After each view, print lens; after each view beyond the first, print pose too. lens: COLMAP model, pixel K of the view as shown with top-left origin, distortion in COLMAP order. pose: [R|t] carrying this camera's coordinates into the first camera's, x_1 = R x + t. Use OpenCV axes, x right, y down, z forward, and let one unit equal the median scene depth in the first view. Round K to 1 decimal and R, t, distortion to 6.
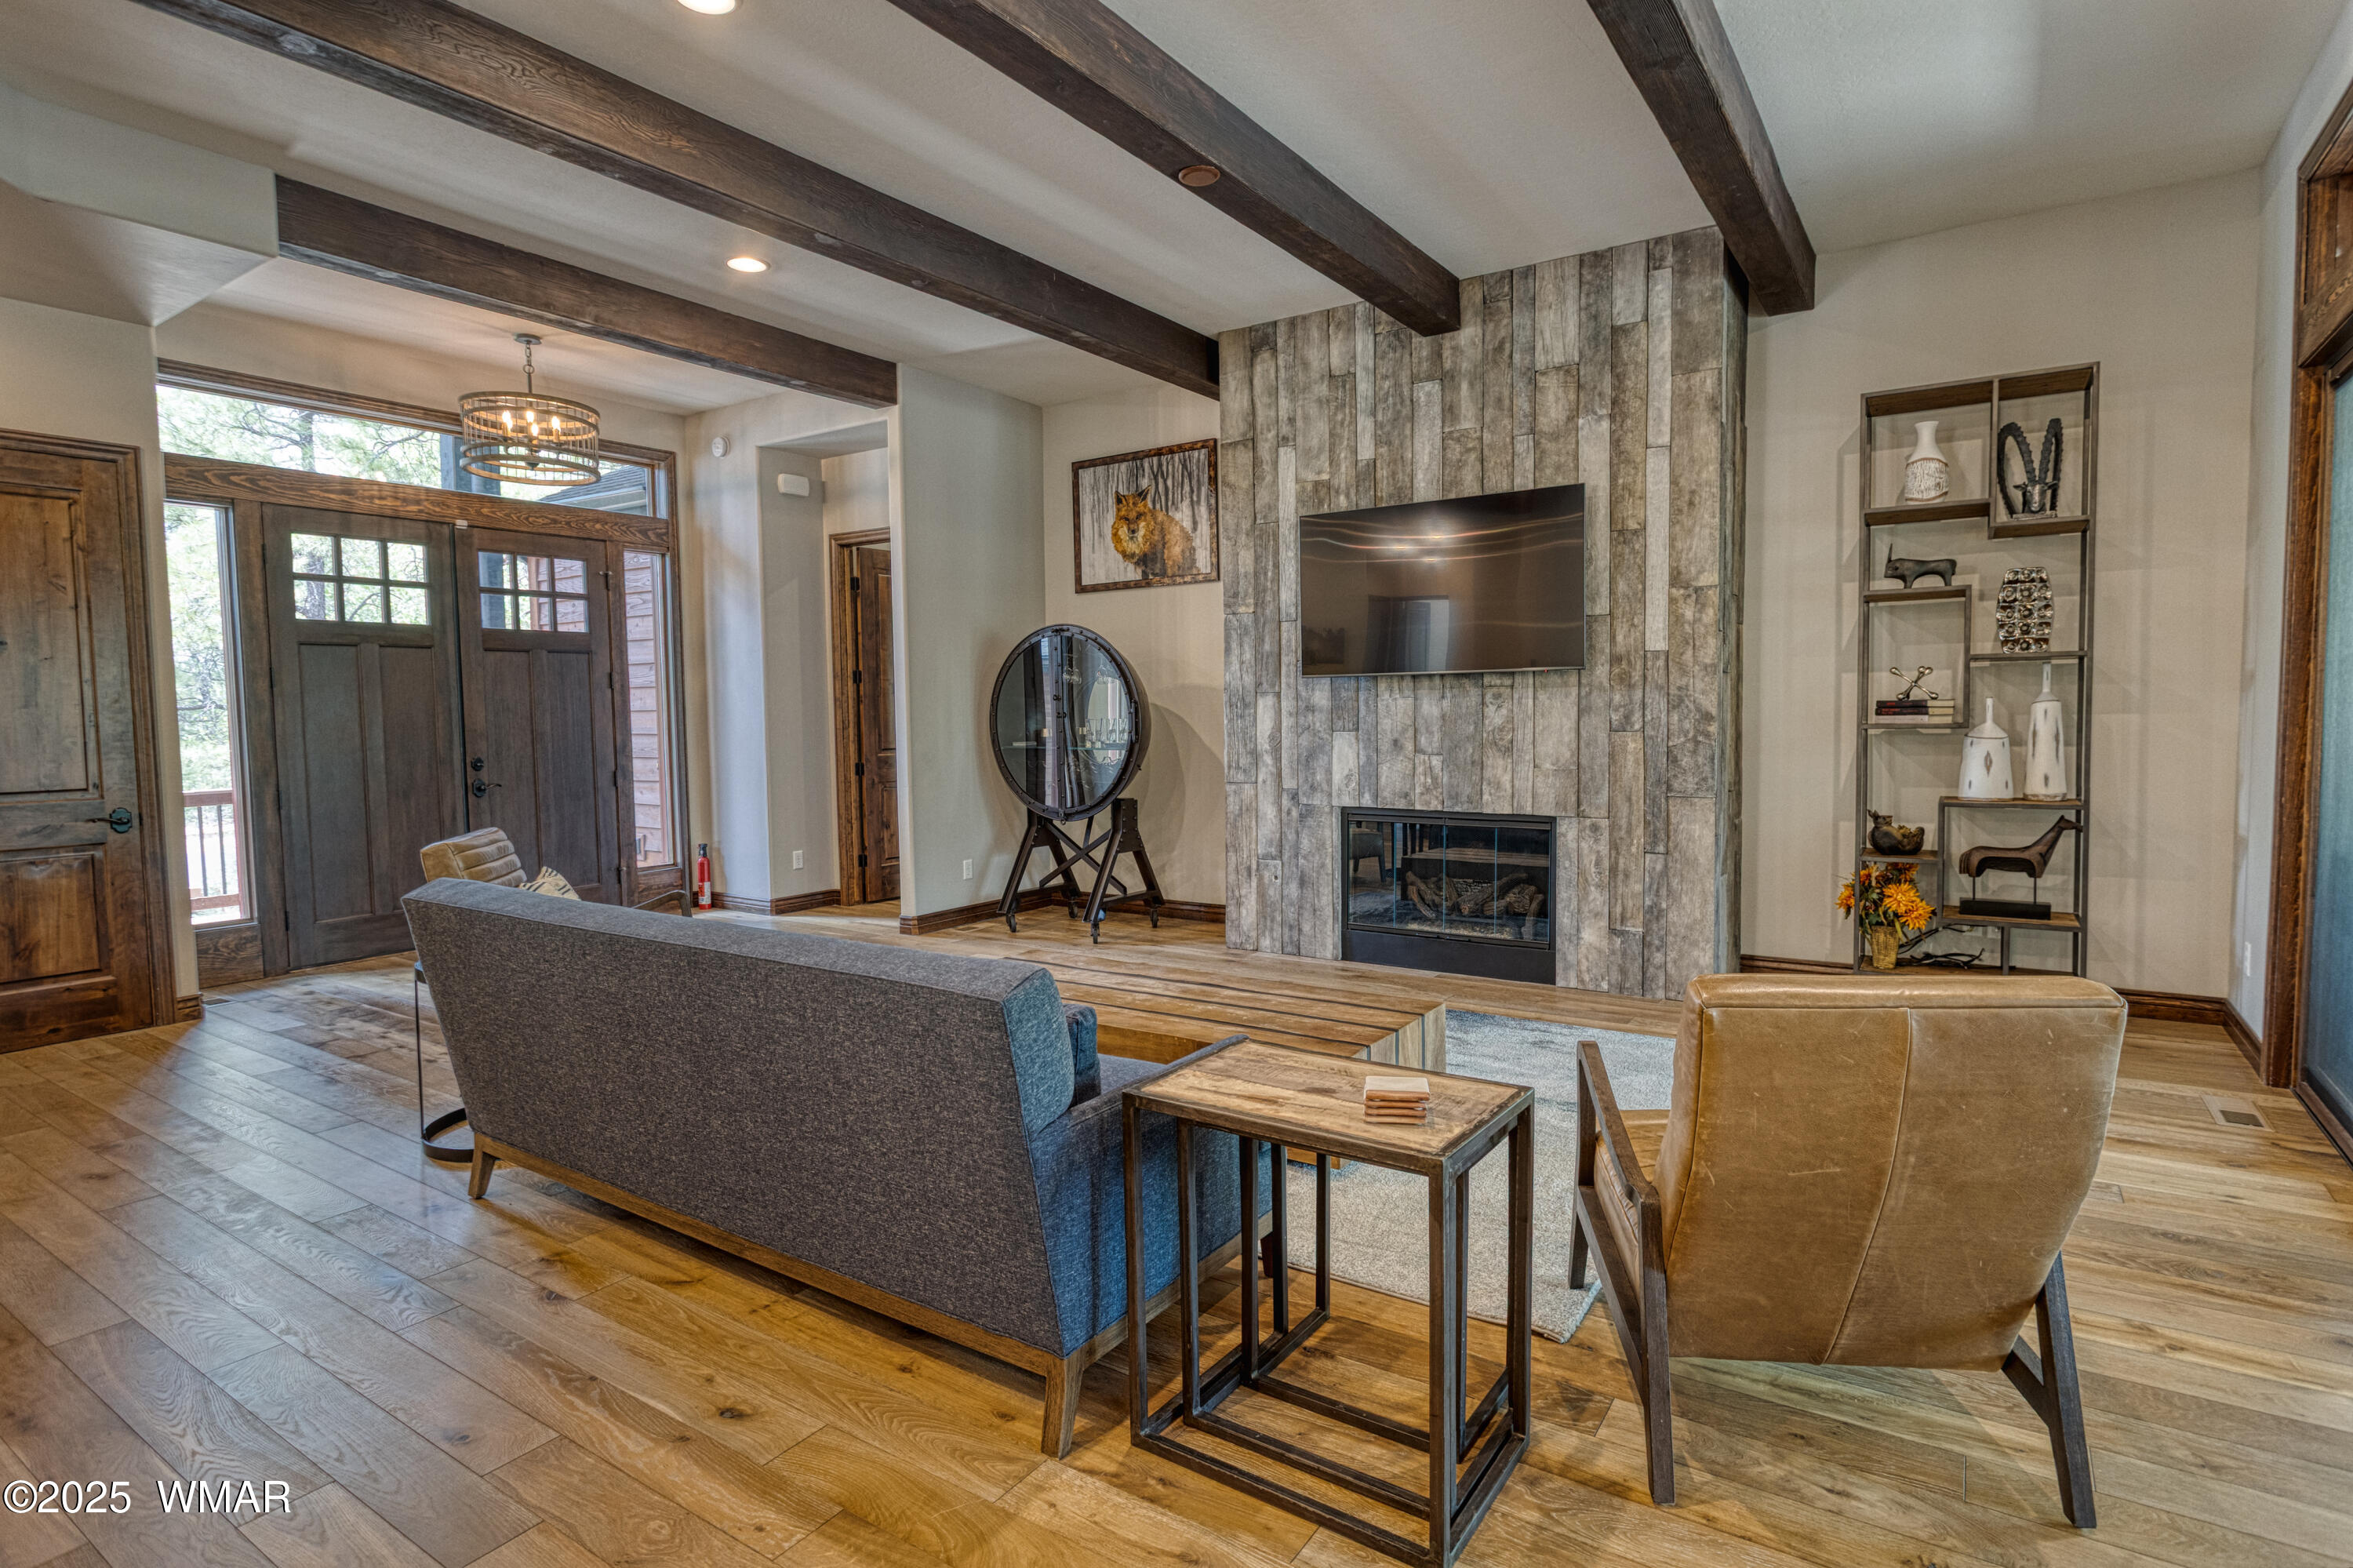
lens RADIAL K [[1201.1, 0, 1183.4], [0, 1201.1, 775.8], [0, 0, 1]] dist [-0.006556, -0.000286]
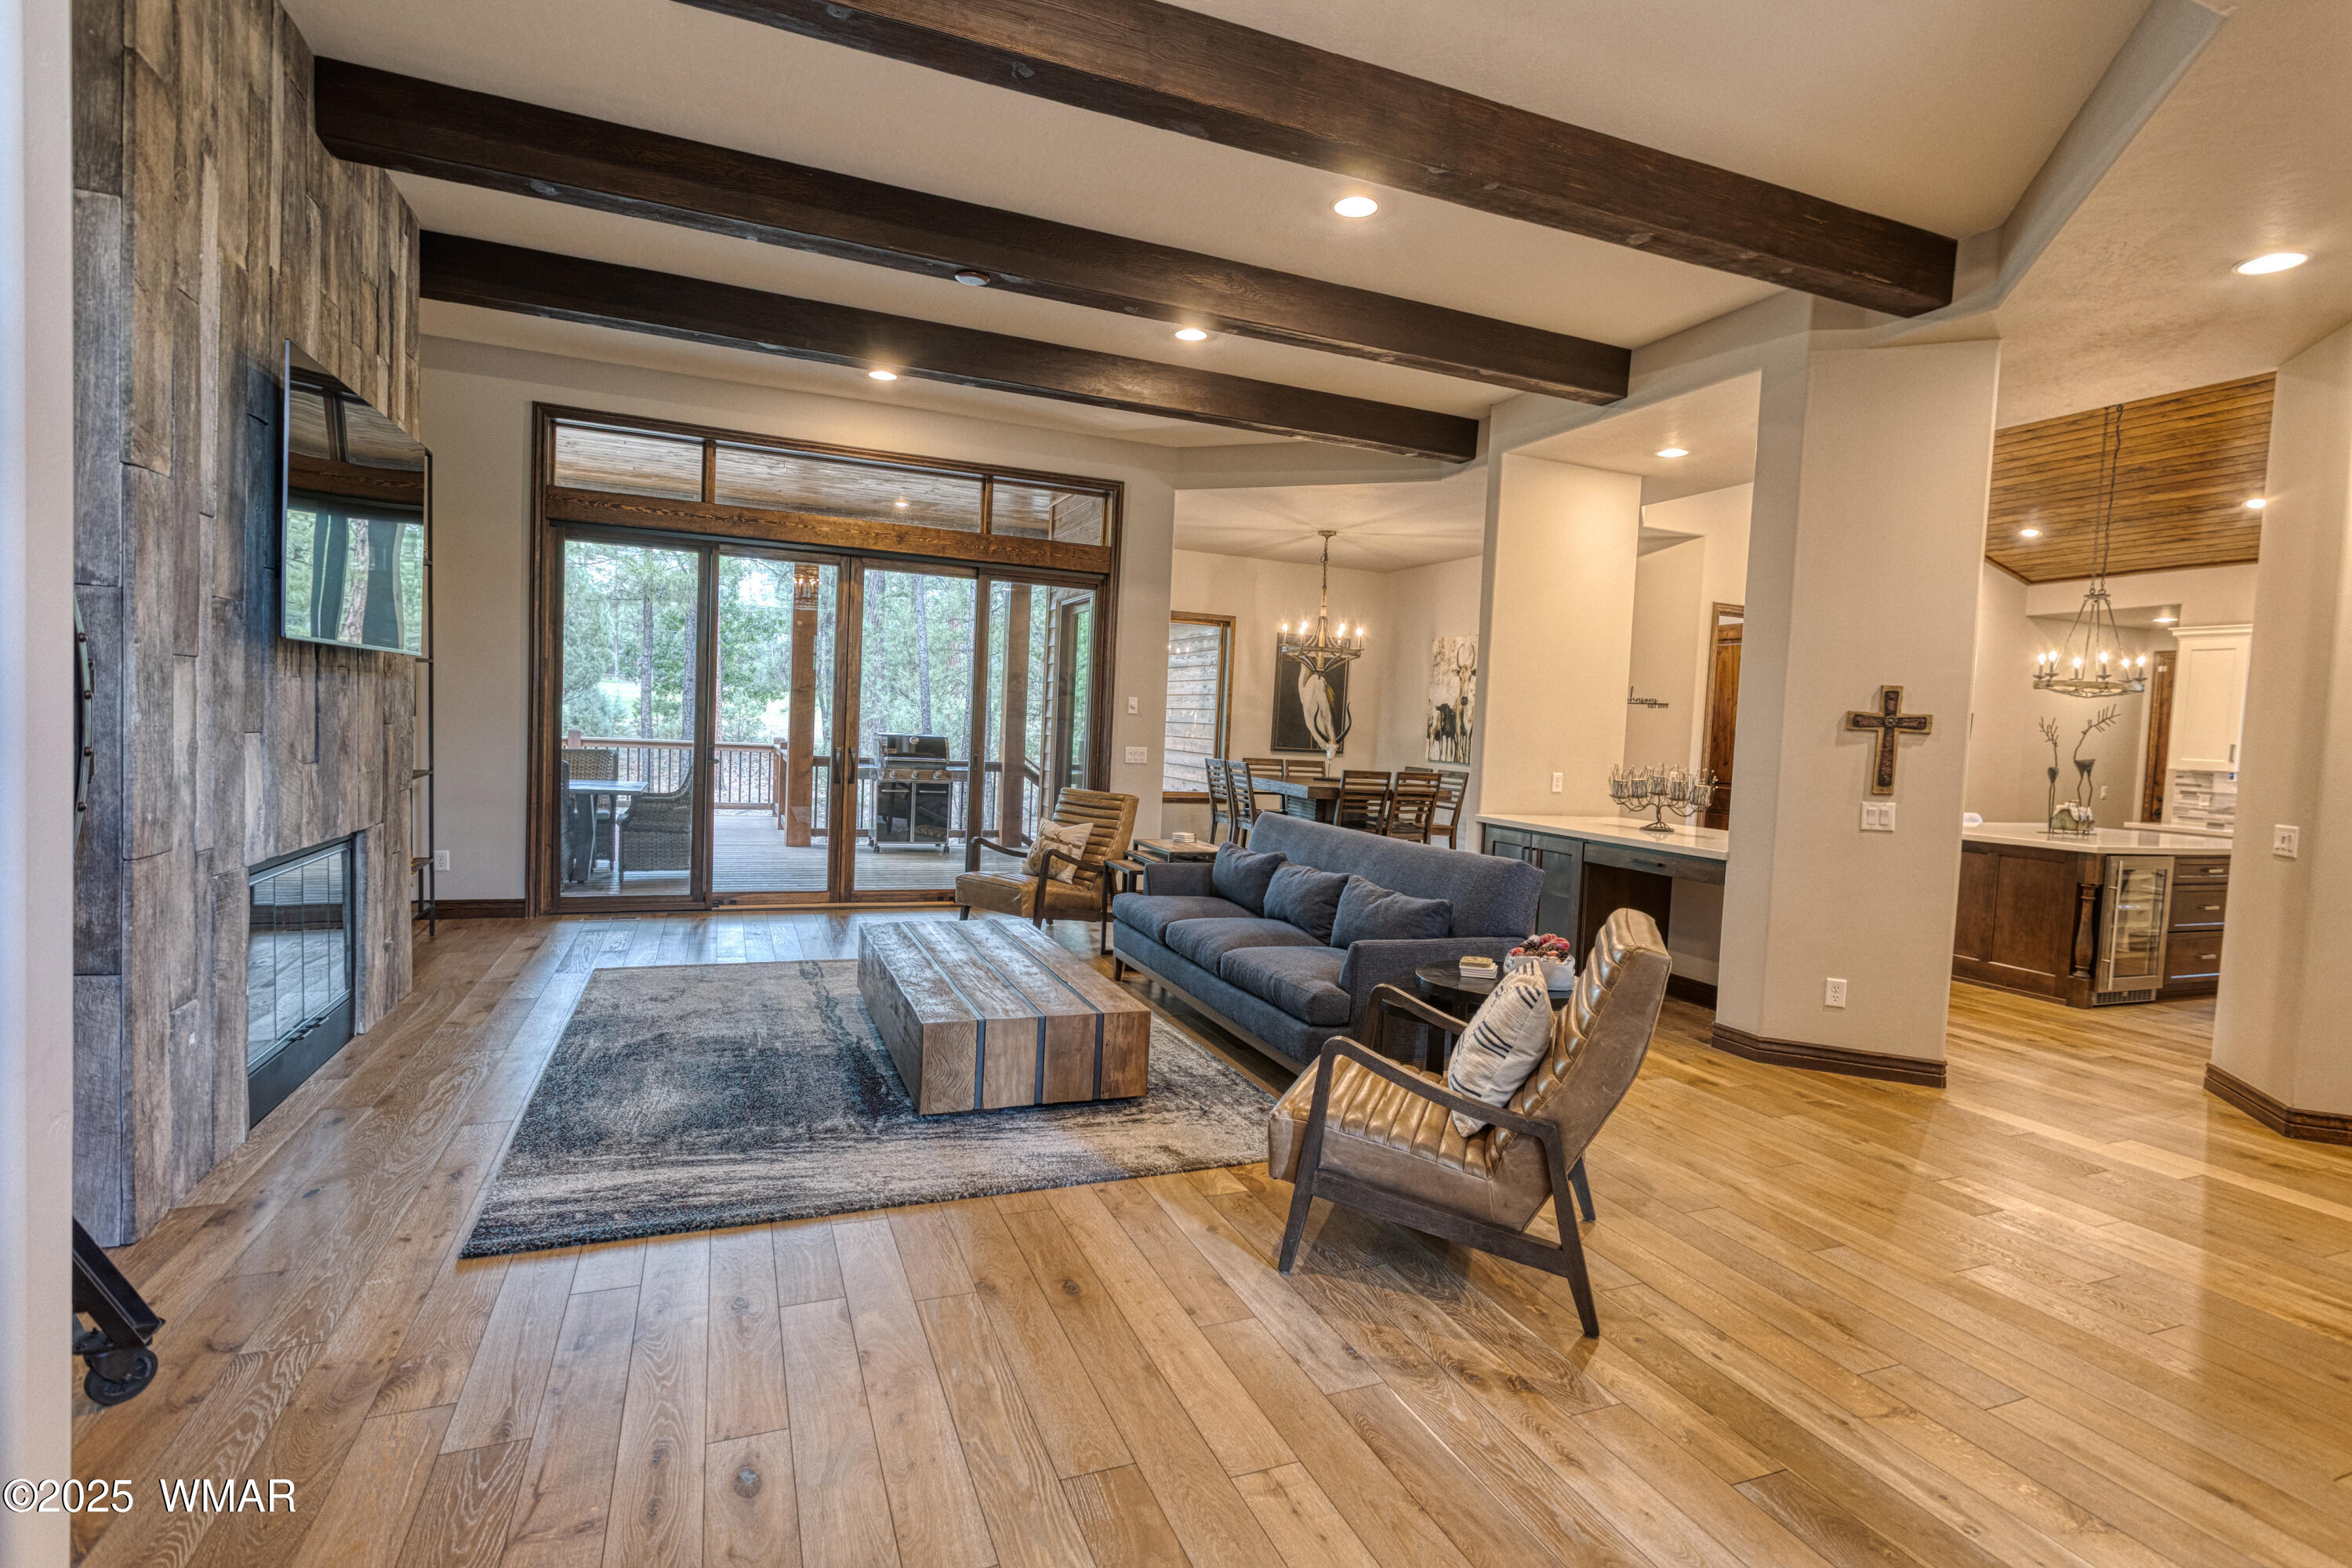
lens RADIAL K [[1116.6, 0, 1187.8], [0, 1116.6, 777.7], [0, 0, 1]] dist [-0.002276, 0.001161]
pose [[-0.833601, -0.052508, 0.549866, -0.555565], [-0.003480, 0.995951, 0.089829, -0.068175], [-0.552356, 0.072968, -0.830409, 1.262219]]
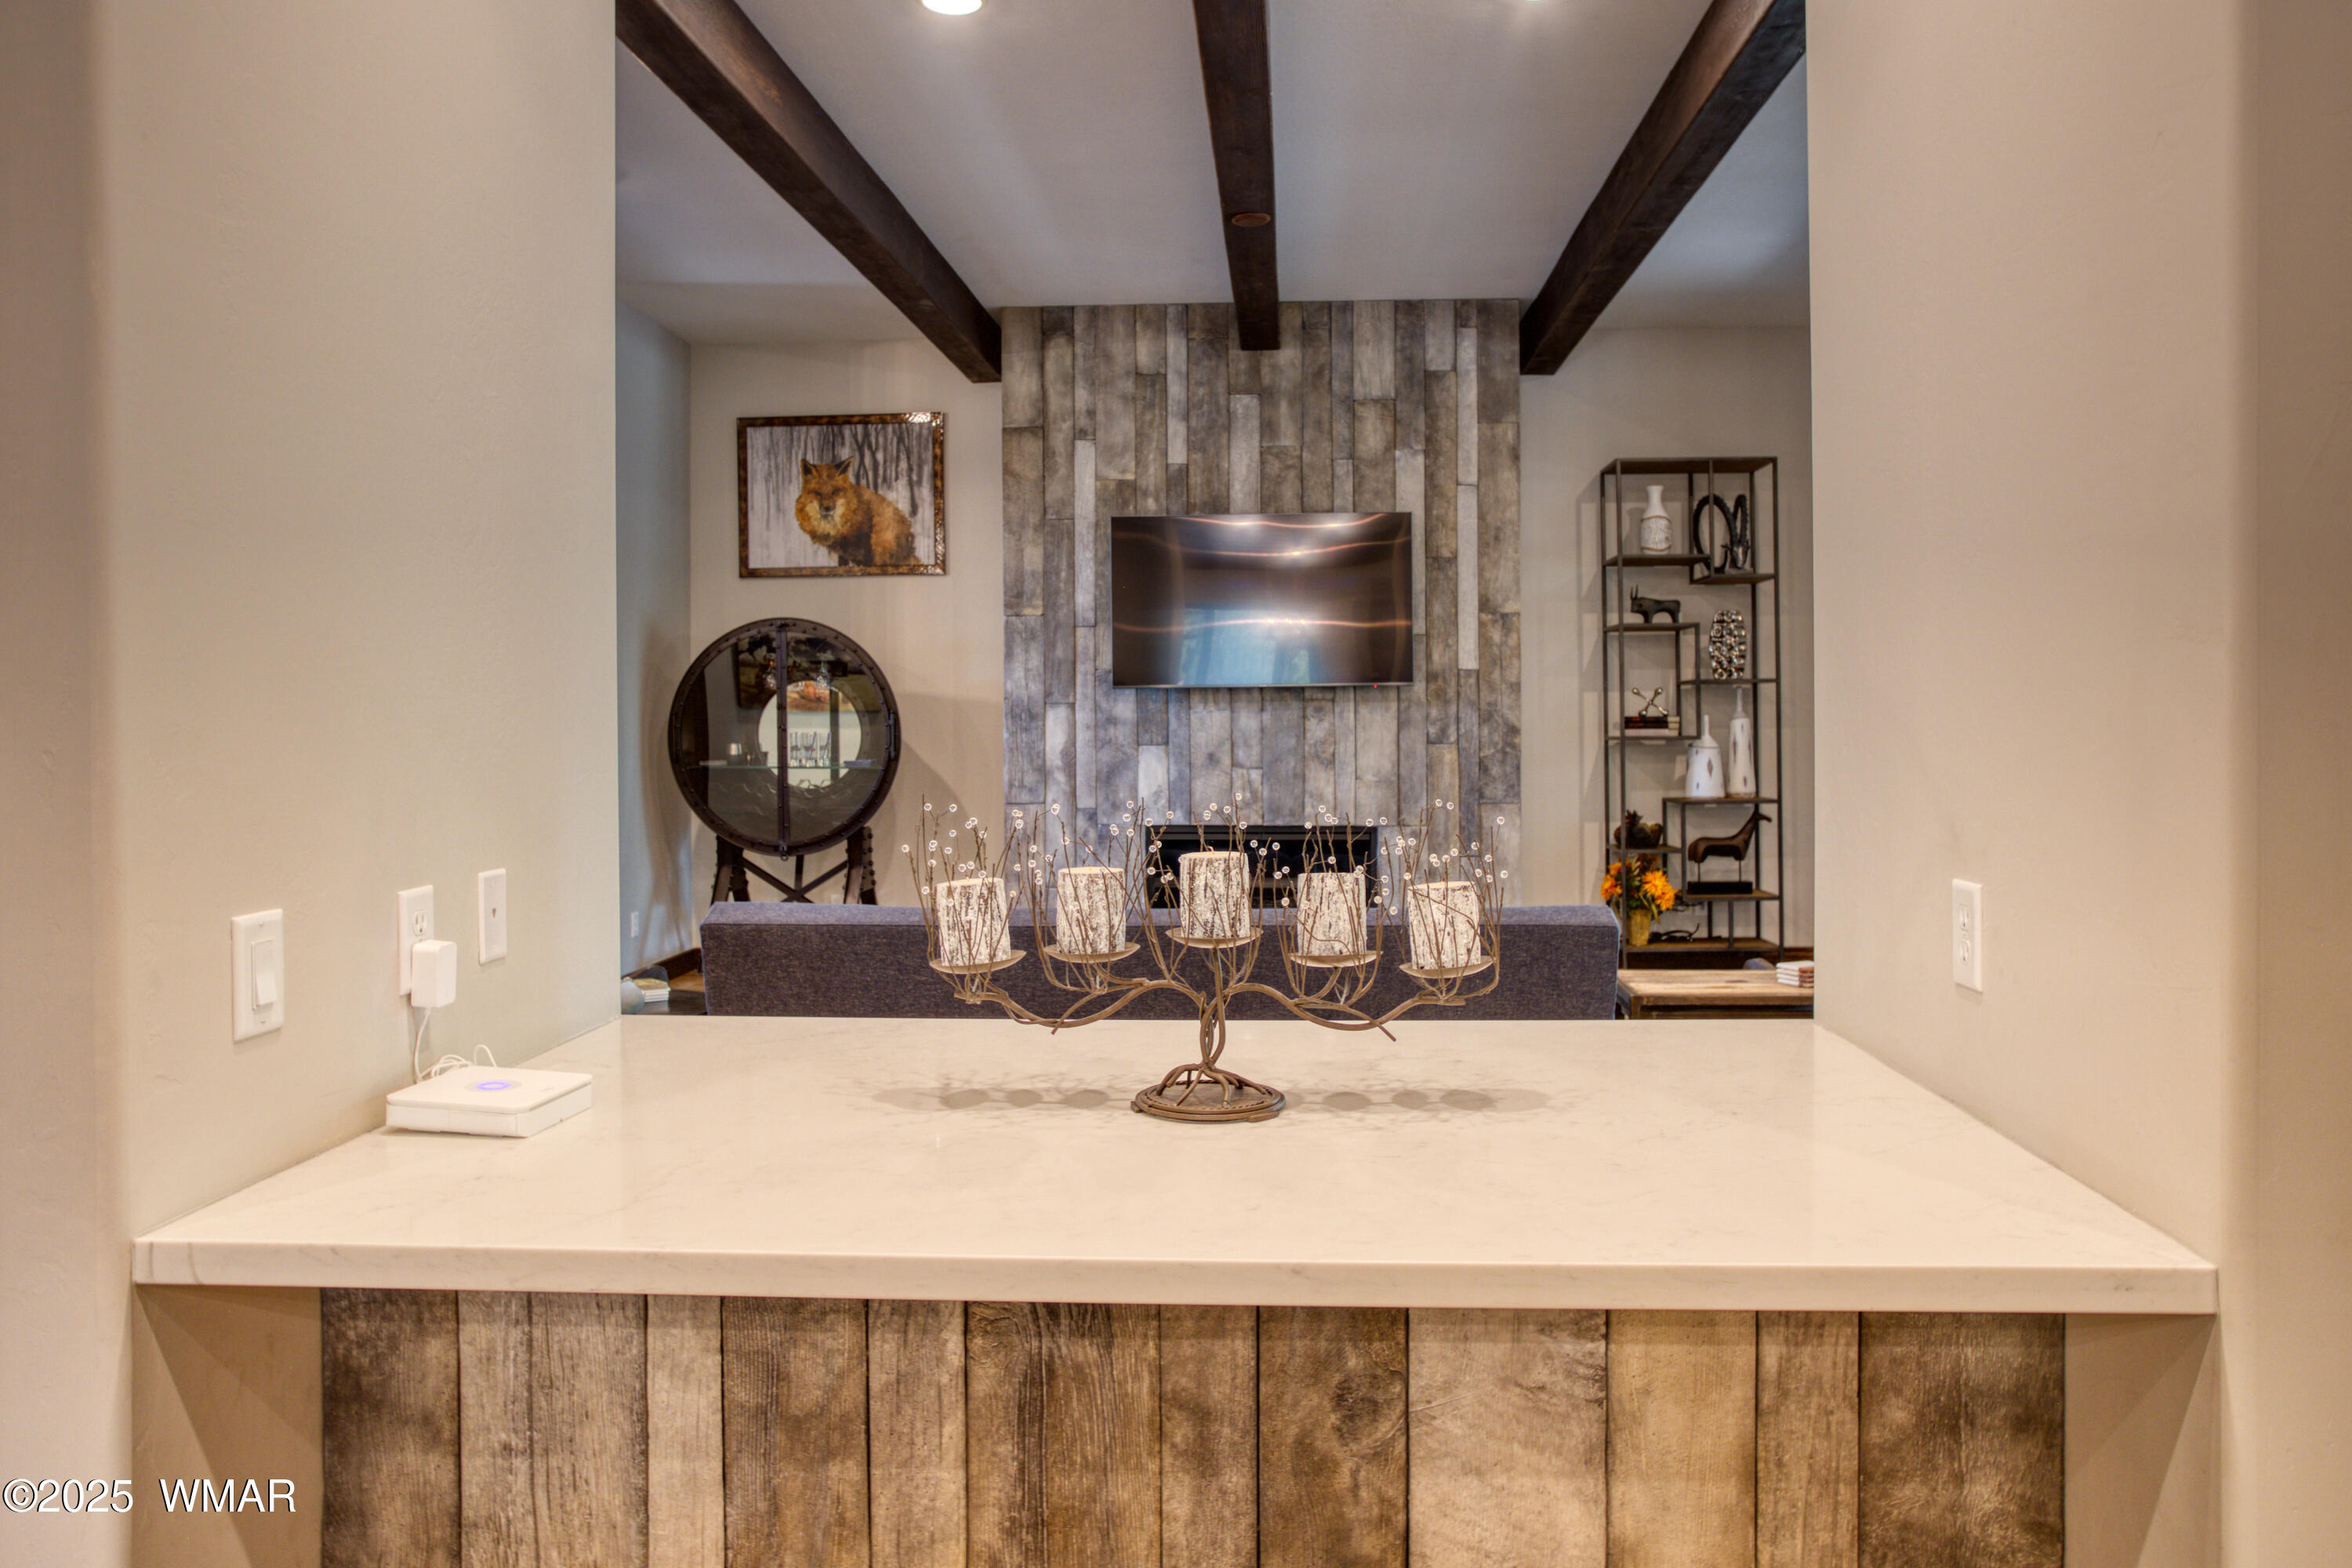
lens RADIAL K [[1641.0, 0, 1212.7], [0, 1641.0, 723.0], [0, 0, 1]] dist [-0.056362, -0.000951]
pose [[0.853998, 0.005189, 0.520251, -0.523520], [0.024771, 0.998411, -0.050620, 0.012656], [-0.519687, 0.056117, 0.852512, -0.131673]]
